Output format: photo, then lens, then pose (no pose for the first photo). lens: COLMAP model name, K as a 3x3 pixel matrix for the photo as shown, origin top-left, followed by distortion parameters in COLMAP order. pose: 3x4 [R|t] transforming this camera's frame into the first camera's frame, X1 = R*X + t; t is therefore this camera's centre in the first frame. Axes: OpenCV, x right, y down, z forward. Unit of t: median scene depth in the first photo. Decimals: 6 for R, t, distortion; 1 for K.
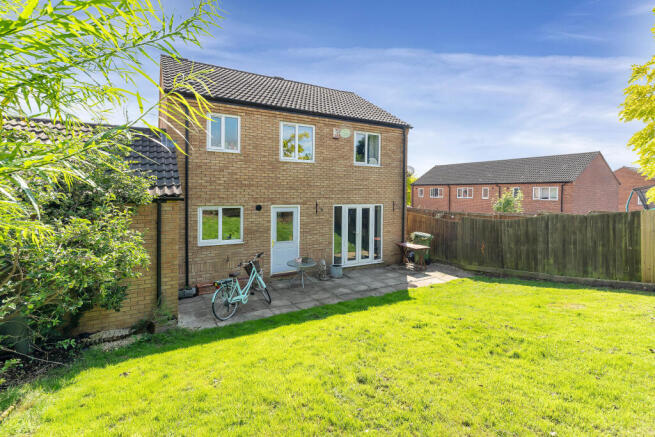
lens RADIAL K [[300.0, 0, 327.6], [0, 300.0, 198.7], [0, 0, 1]] dist [0.000001, -0.000021]
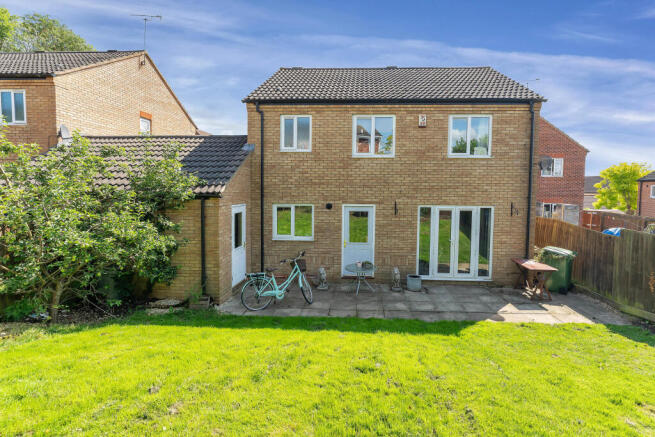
lens RADIAL K [[303.8, 0, 326.9], [0, 303.8, 205.4], [0, 0, 1]] dist [-0.001638, -0.000260]
pose [[0.857510, 0.026144, -0.513803, 0.276610], [-0.012377, 0.999467, 0.030200, -0.003125], [0.514319, -0.019538, 0.857376, 0.141855]]
